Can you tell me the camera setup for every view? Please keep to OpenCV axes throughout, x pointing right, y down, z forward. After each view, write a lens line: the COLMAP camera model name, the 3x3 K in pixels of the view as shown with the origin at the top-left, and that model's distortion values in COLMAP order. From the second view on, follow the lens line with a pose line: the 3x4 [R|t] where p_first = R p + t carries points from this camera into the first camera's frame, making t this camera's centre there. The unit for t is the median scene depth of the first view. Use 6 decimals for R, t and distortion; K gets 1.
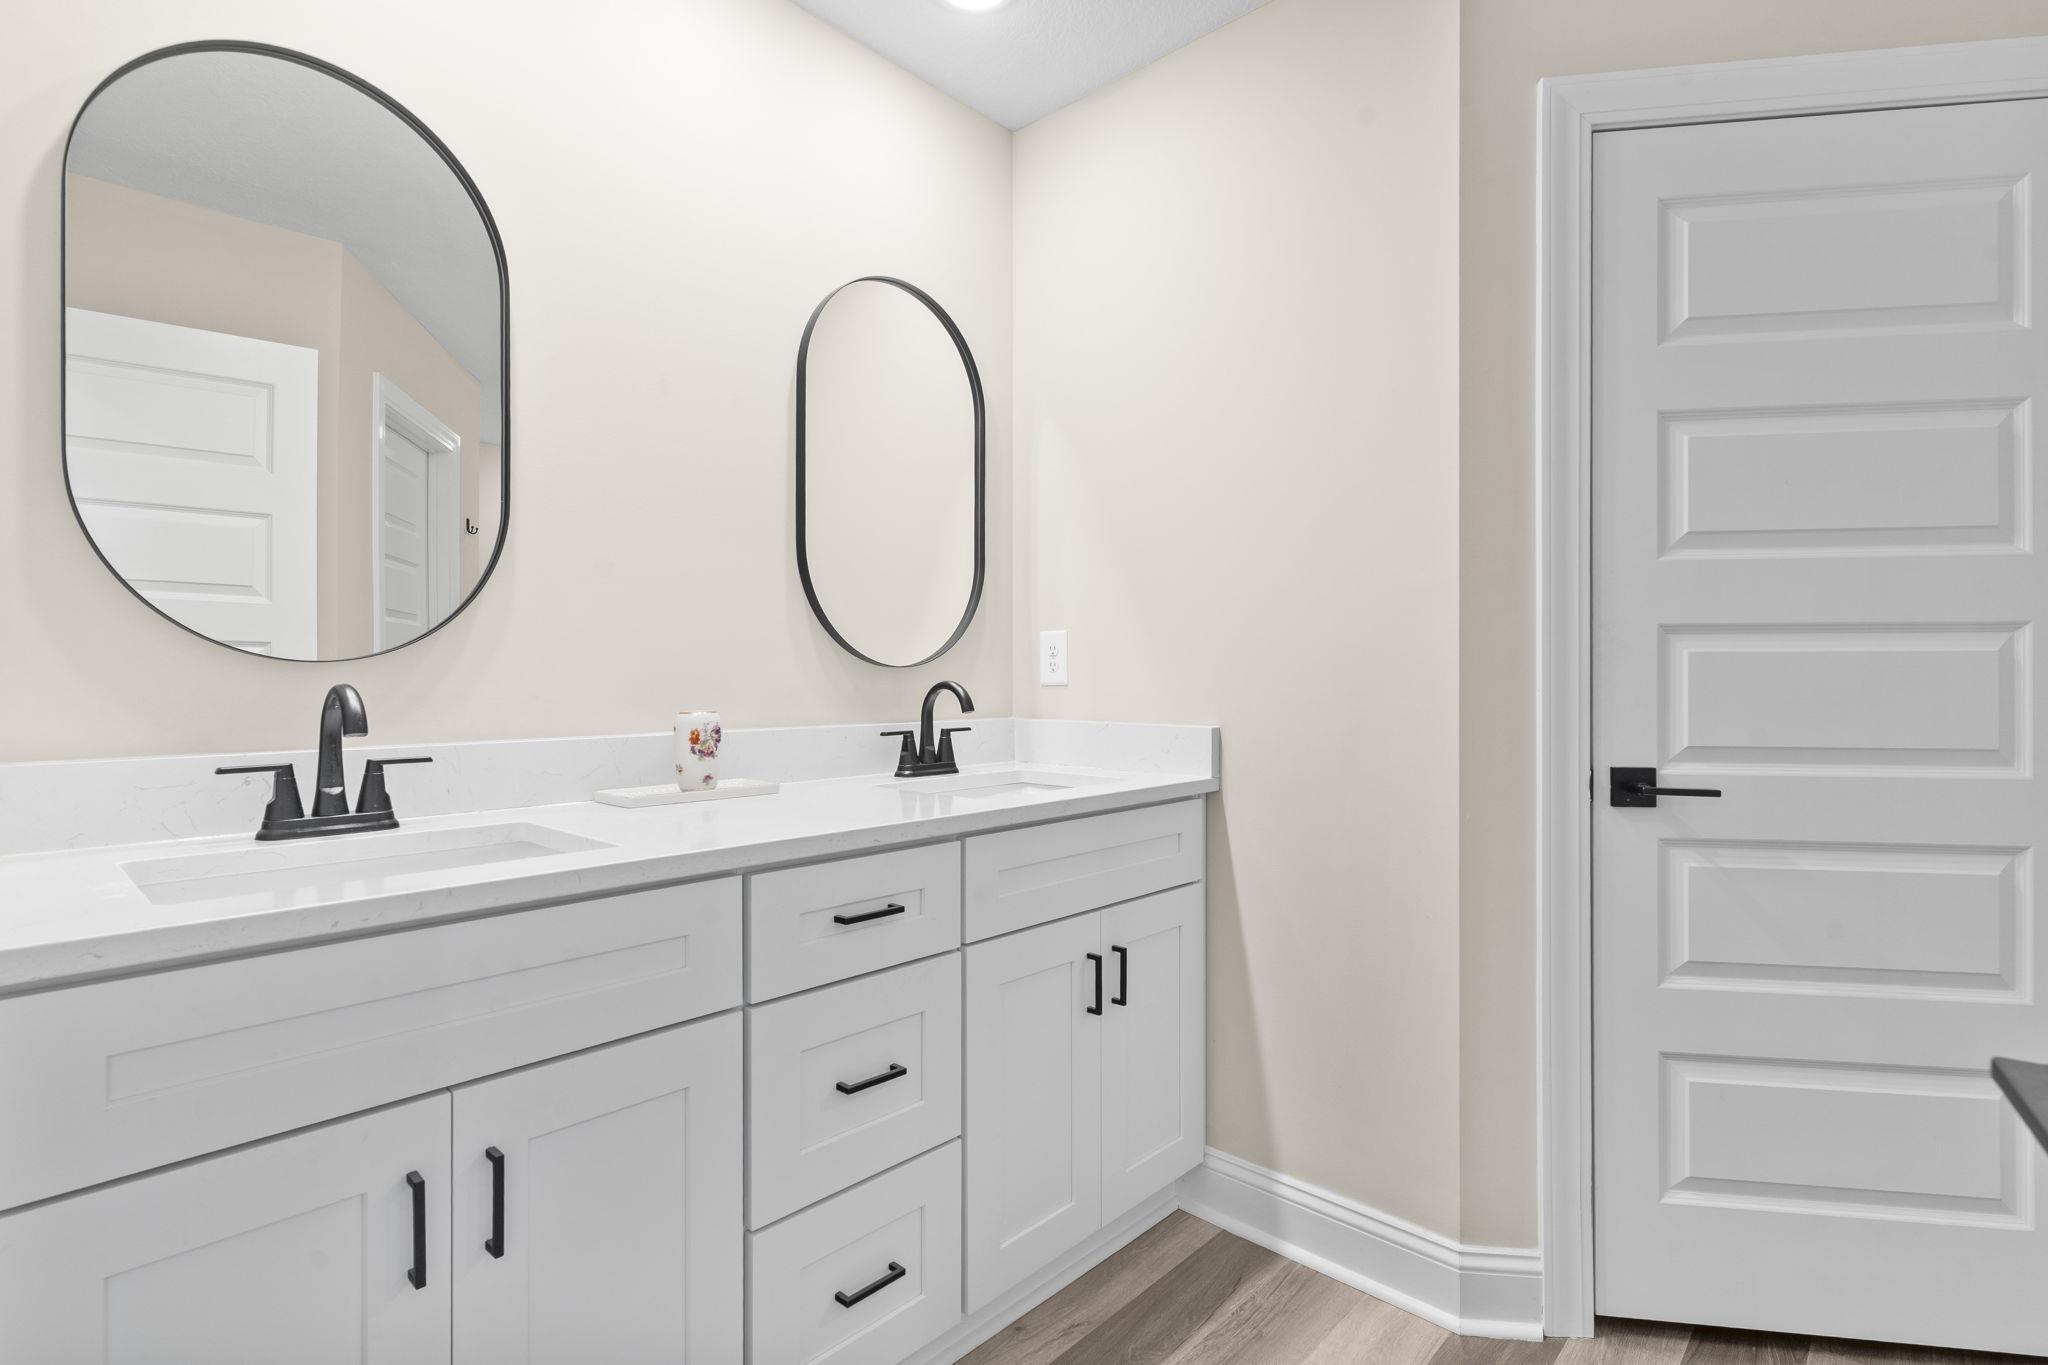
lens RADIAL K [[992.4, 0, 1018.1], [0, 992.4, 684.6], [0, 0, 1]] dist [0.000789, 0.000537]
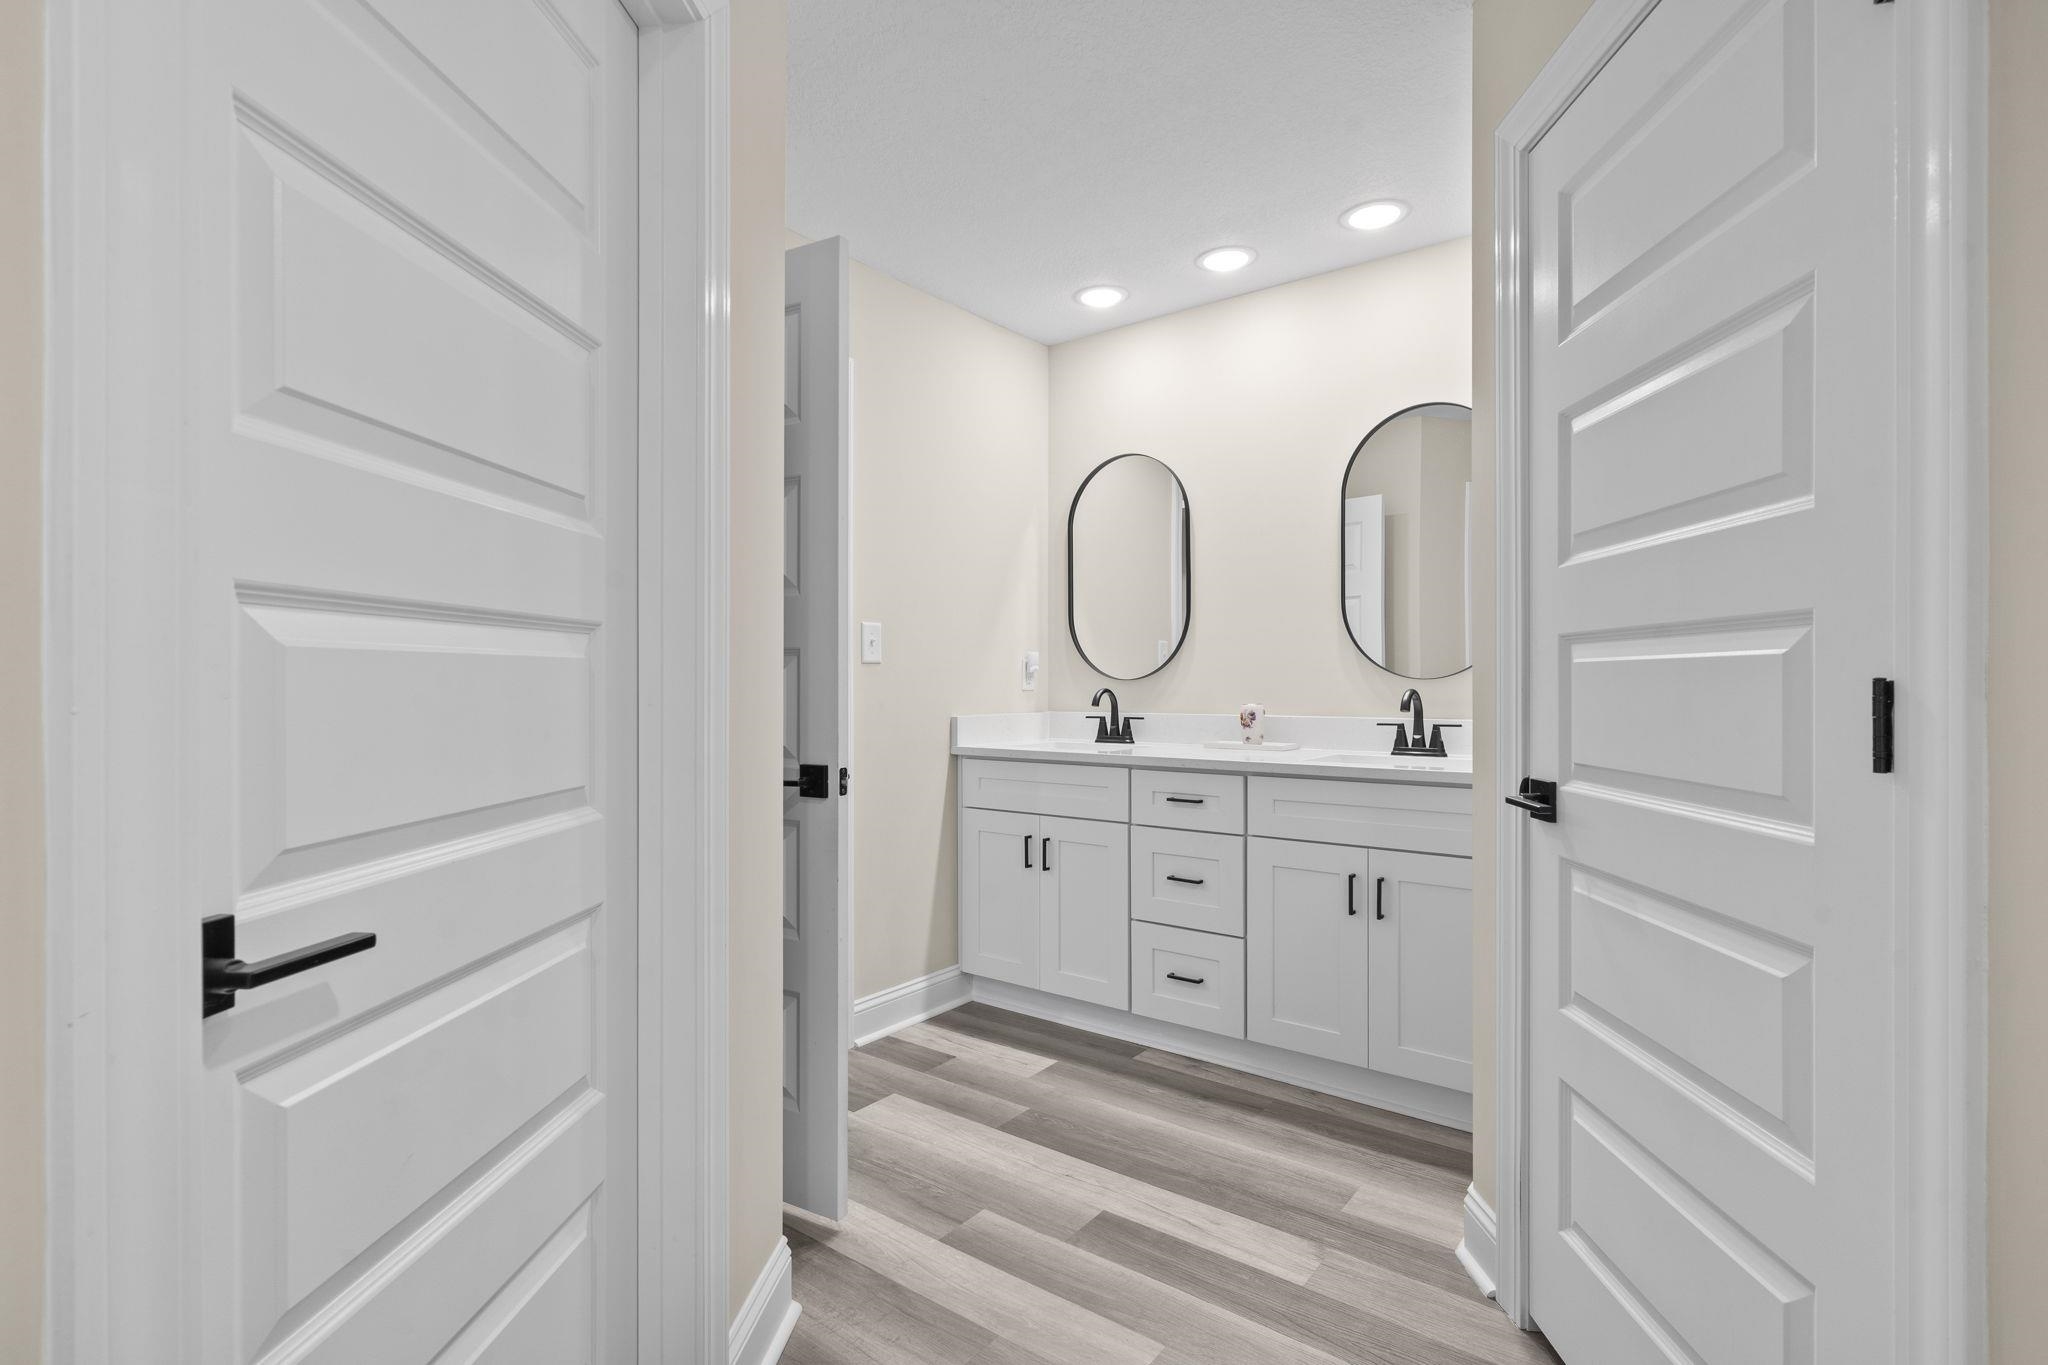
lens RADIAL K [[992.4, 0, 1018.1], [0, 992.4, 684.6], [0, 0, 1]] dist [0.000789, 0.000537]
pose [[0.094189, 0.002968, -0.995550, 1.570204], [-0.006193, 0.999978, 0.002395, -0.012331], [0.995535, 0.005939, 0.094205, 0.376801]]
